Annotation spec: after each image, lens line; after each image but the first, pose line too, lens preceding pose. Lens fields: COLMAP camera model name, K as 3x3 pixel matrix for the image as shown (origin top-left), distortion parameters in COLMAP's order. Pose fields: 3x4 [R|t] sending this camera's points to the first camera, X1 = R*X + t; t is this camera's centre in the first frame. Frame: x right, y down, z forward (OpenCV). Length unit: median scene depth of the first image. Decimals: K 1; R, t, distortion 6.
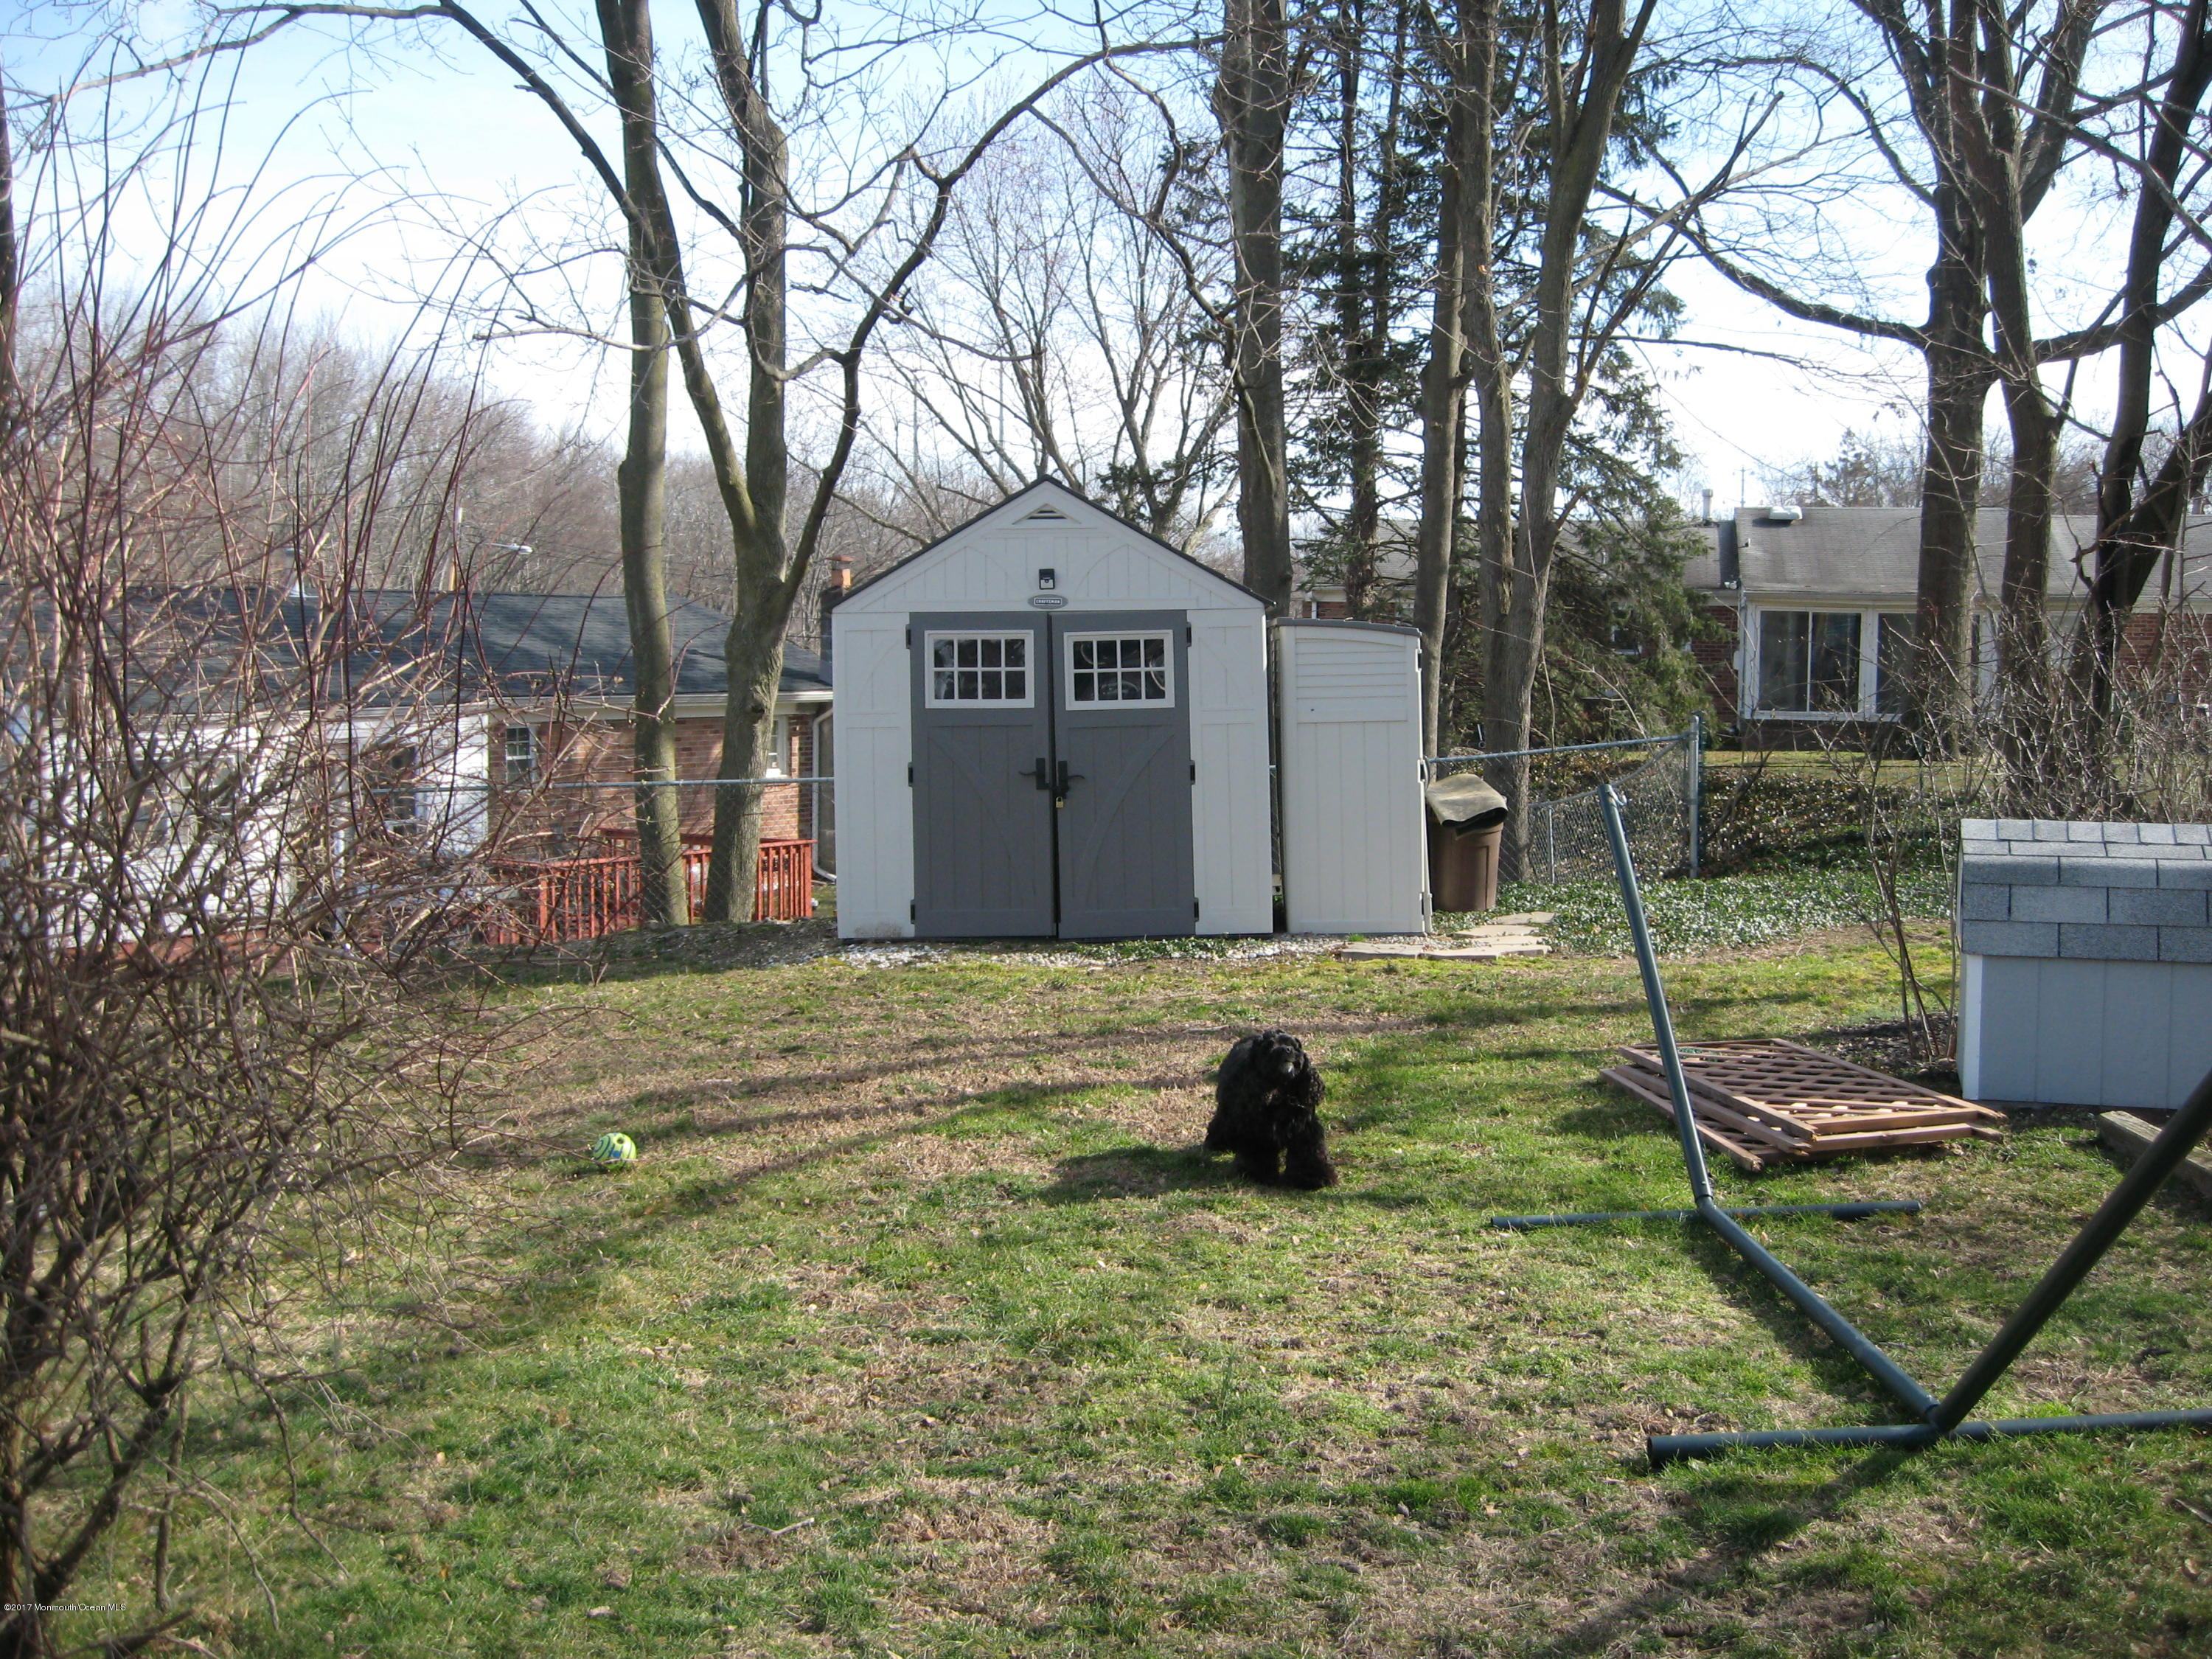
lens RADIAL K [[2396.9, 0, 1106.0], [0, 2396.9, 829.5], [0, 0, 1]] dist [-0.196757, 0.328132]
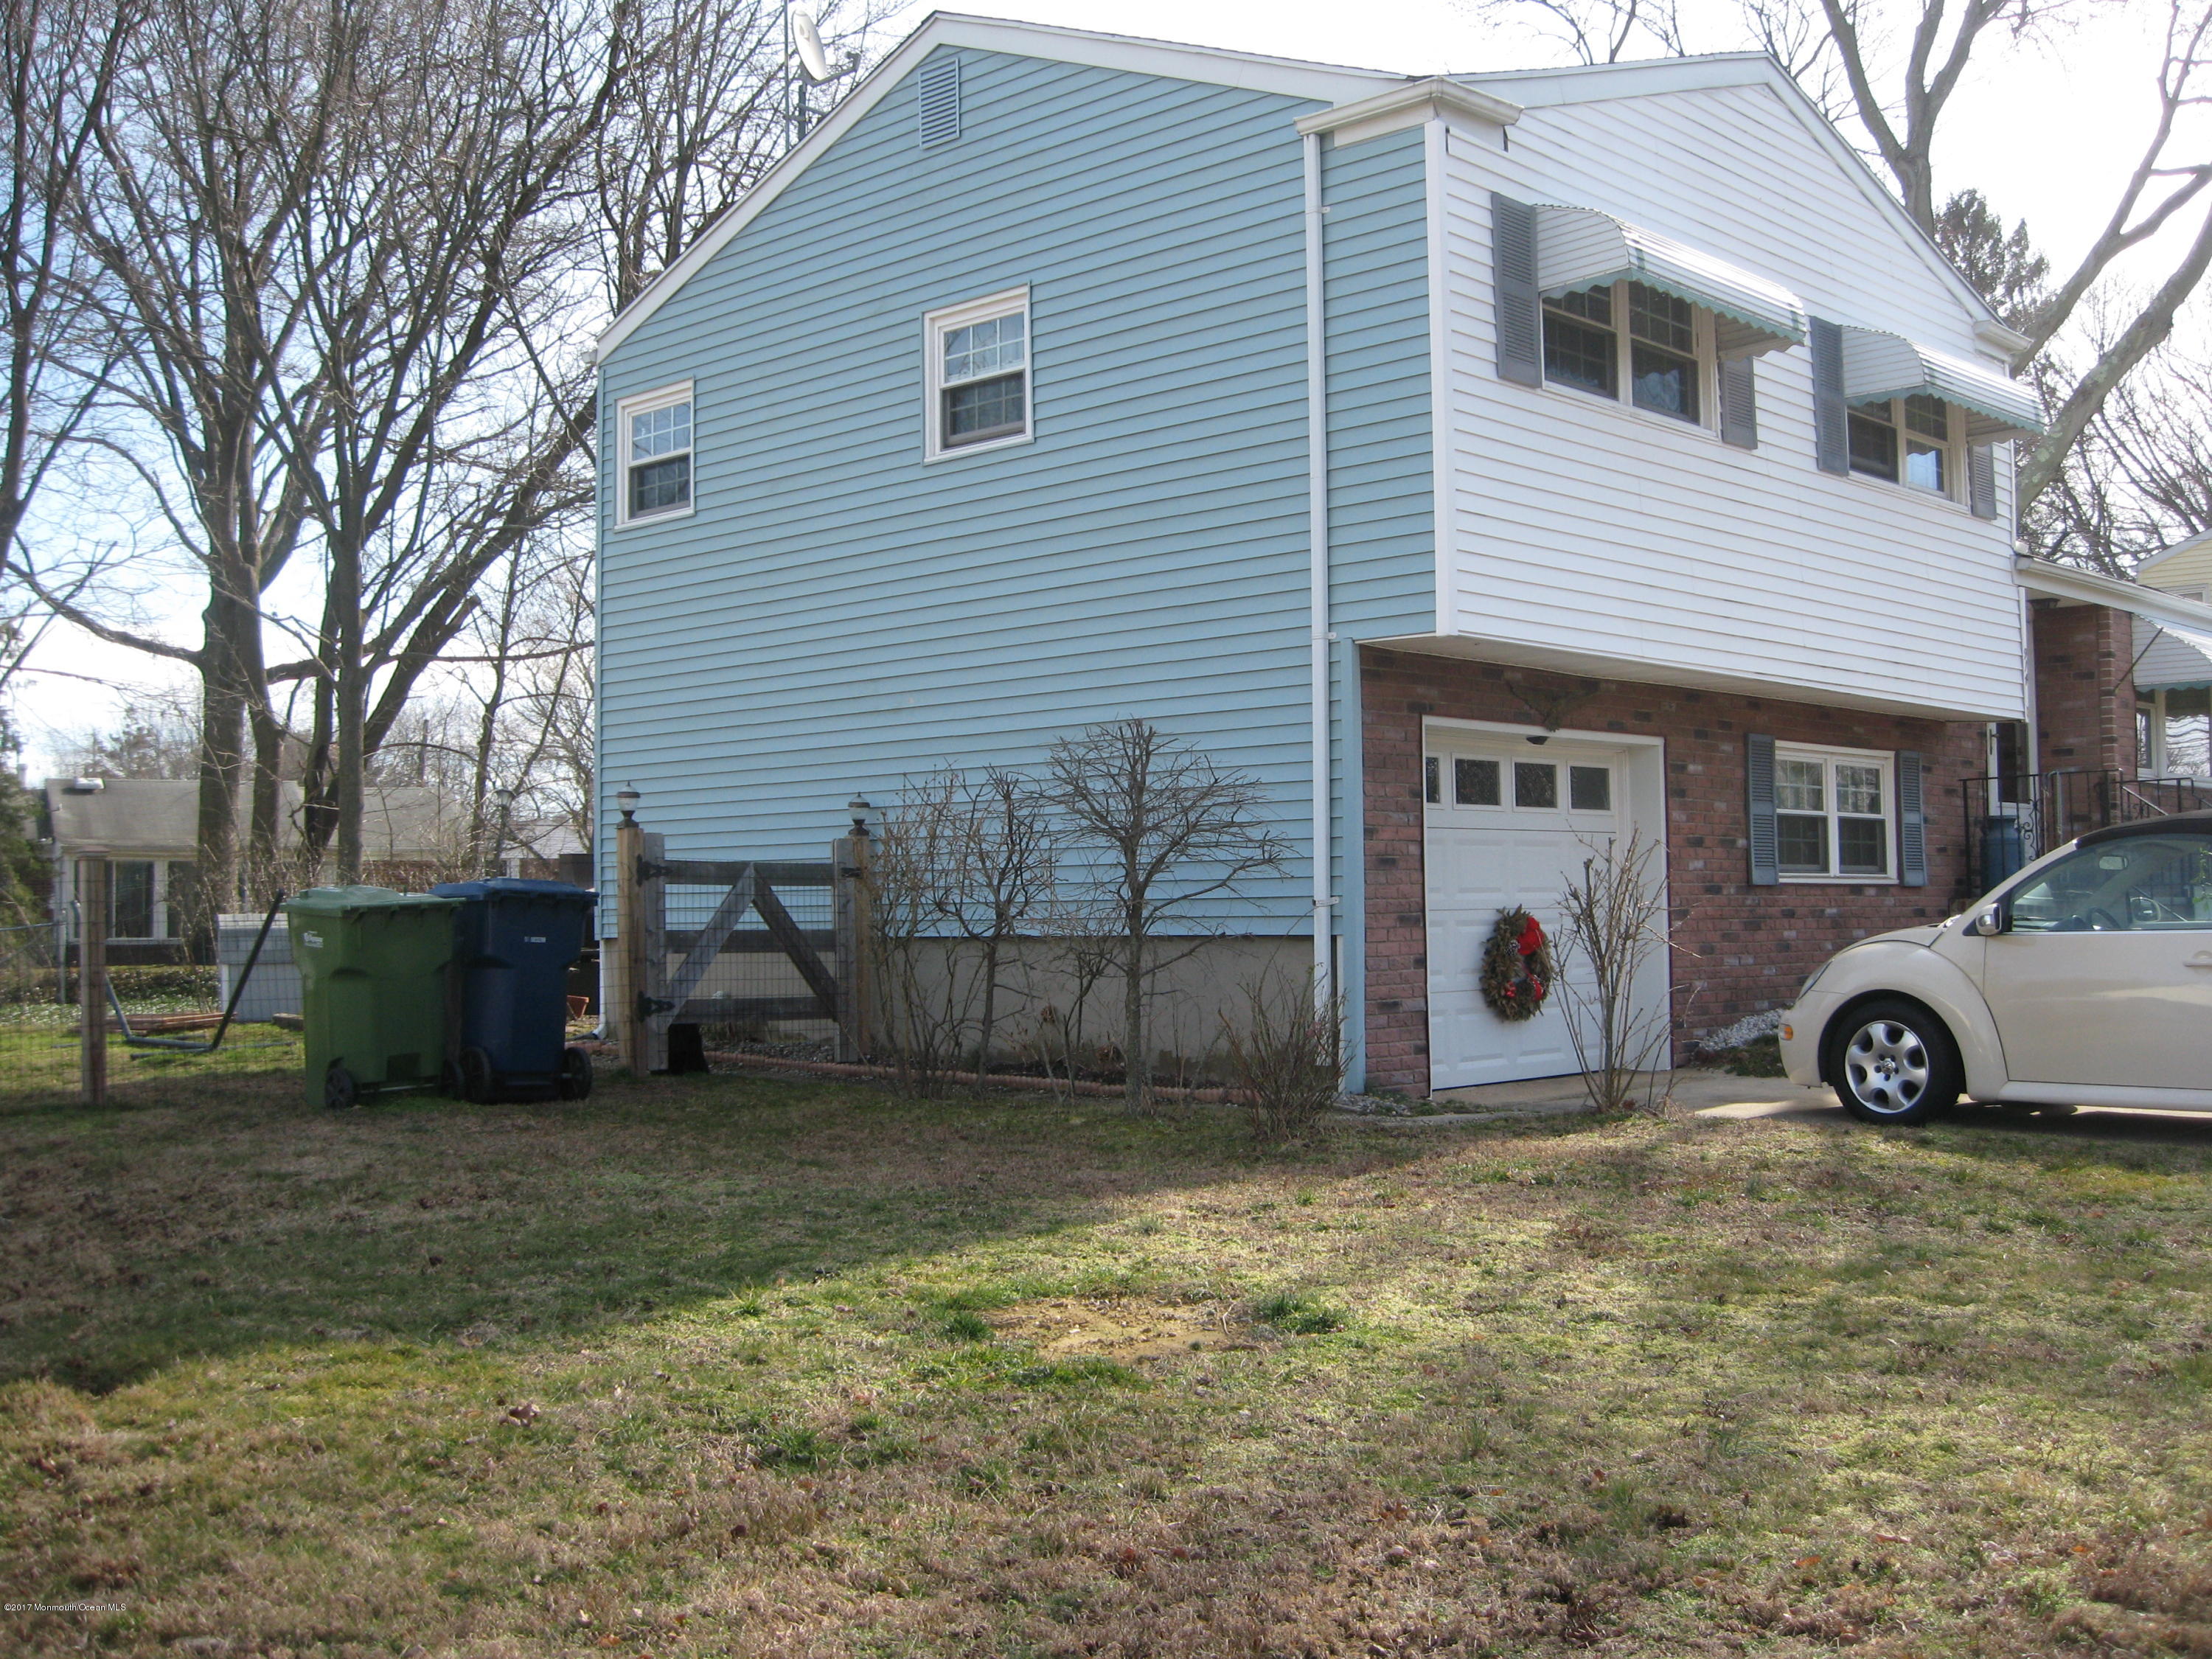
lens RADIAL K [[2396.9, 0, 1106.0], [0, 2396.9, 829.5], [0, 0, 1]] dist [-0.196757, 0.328132]
pose [[0.764441, 0.013384, 0.644555, -0.119752], [0.060218, 0.993931, -0.092057, 0.044349], [-0.641875, 0.109186, 0.758996, -0.347482]]
